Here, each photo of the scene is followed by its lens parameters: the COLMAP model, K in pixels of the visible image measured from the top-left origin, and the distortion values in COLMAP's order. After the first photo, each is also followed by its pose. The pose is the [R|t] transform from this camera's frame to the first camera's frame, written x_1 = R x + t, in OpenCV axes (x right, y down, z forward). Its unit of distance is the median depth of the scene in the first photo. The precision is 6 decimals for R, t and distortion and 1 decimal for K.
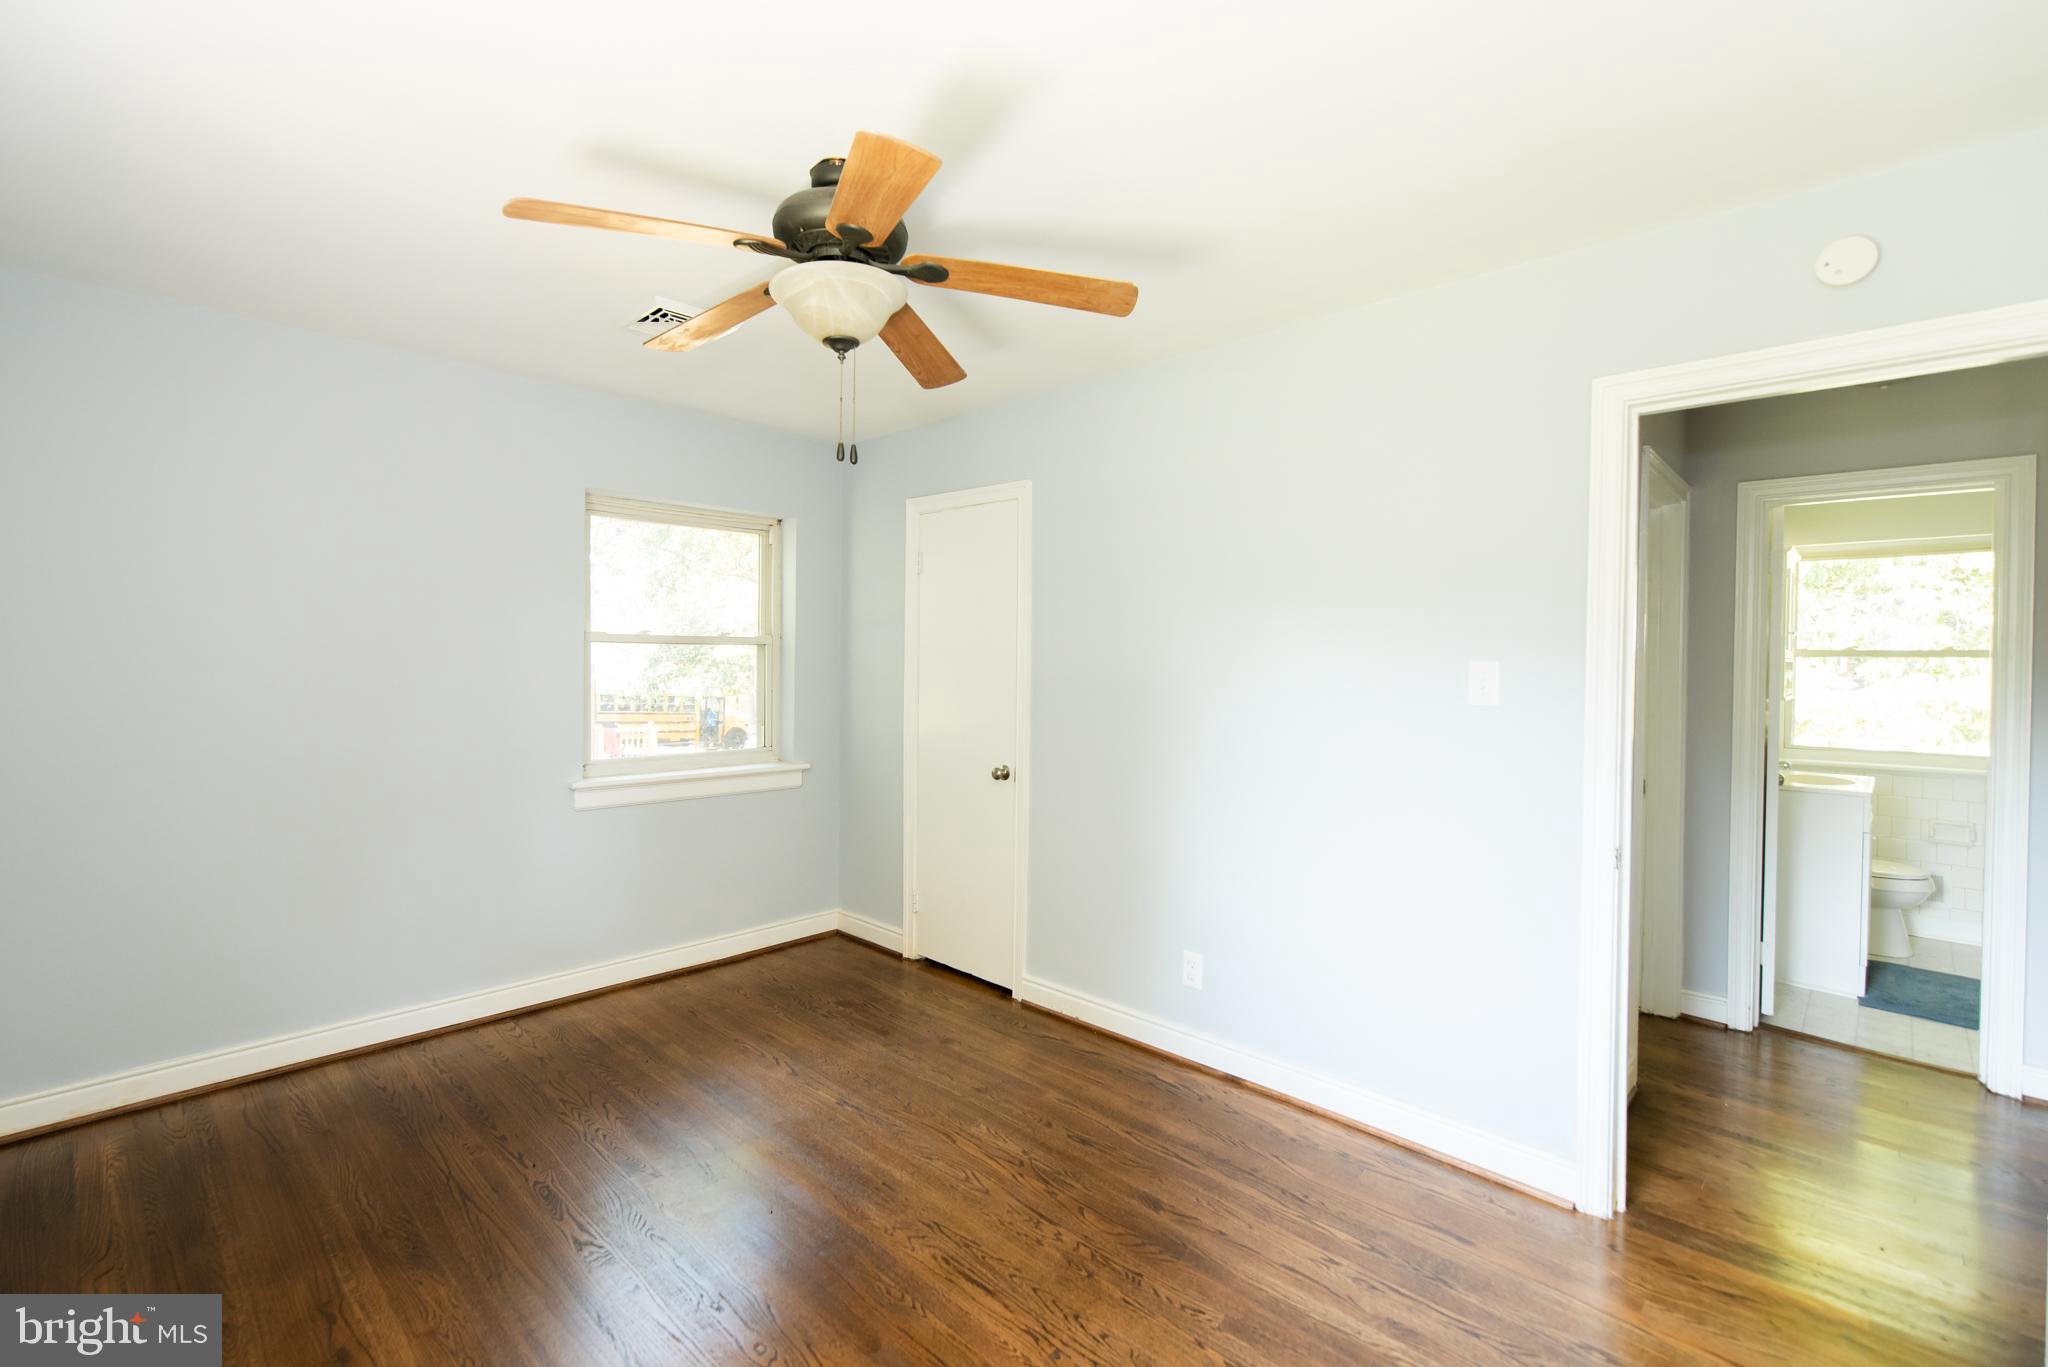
lens RADIAL K [[909.7, 0, 1013.6], [0, 909.7, 675.0], [0, 0, 1]] dist [-0.000388, -0.000105]
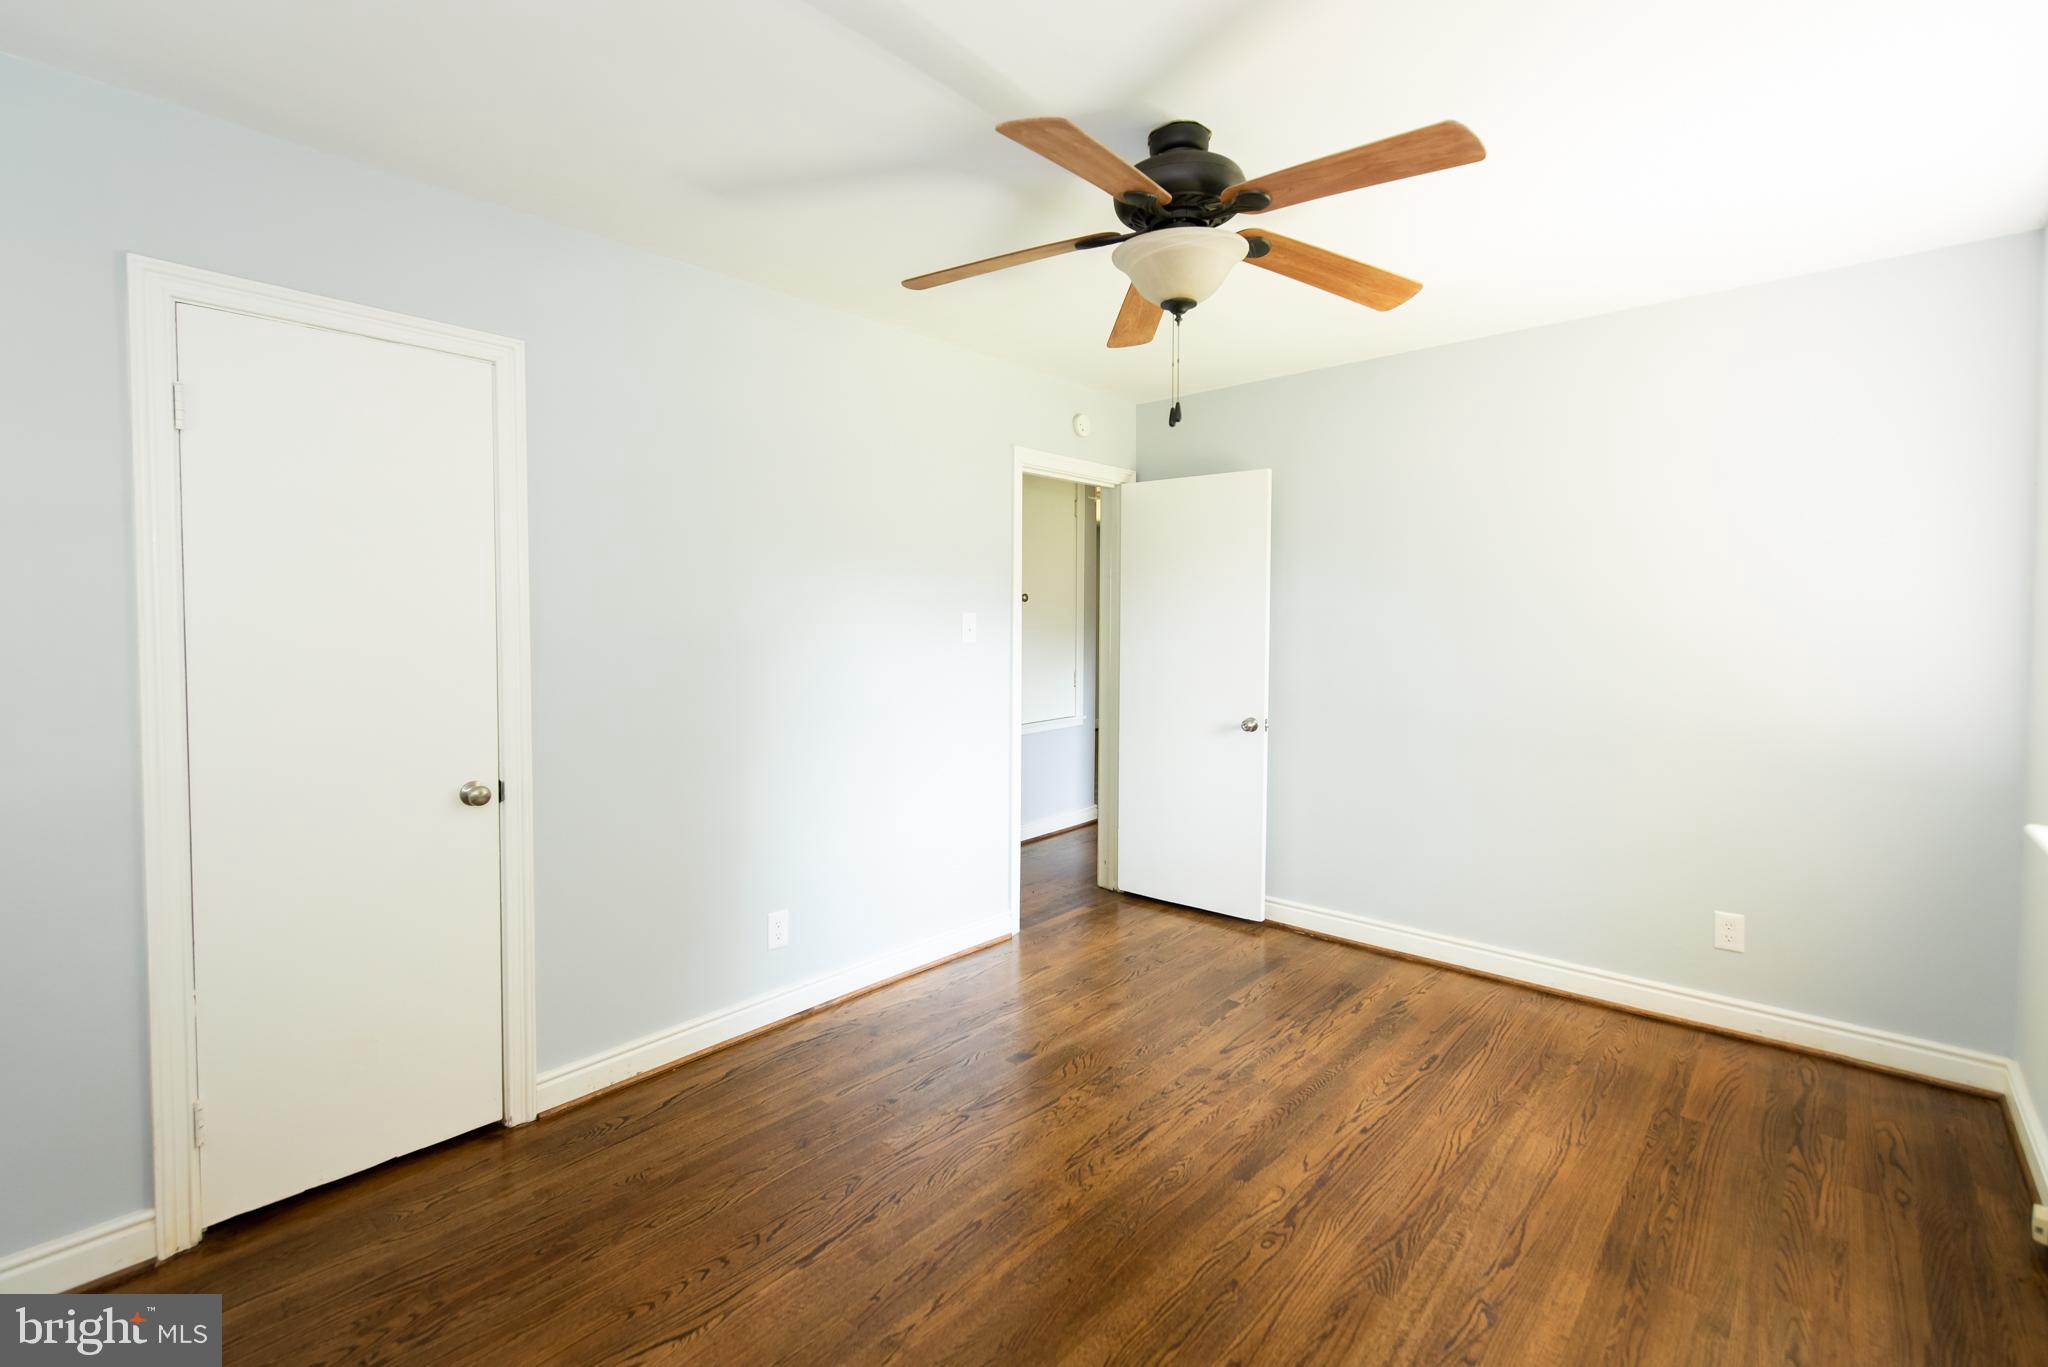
lens RADIAL K [[896.6, 0, 1016.6], [0, 896.6, 655.0], [0, 0, 1]] dist [-0.000119, -0.000427]
pose [[-0.031284, -0.052123, 0.998151, -0.724361], [0.015690, 0.998491, 0.052632, -0.016789], [-0.999387, 0.017308, -0.030419, 0.731082]]
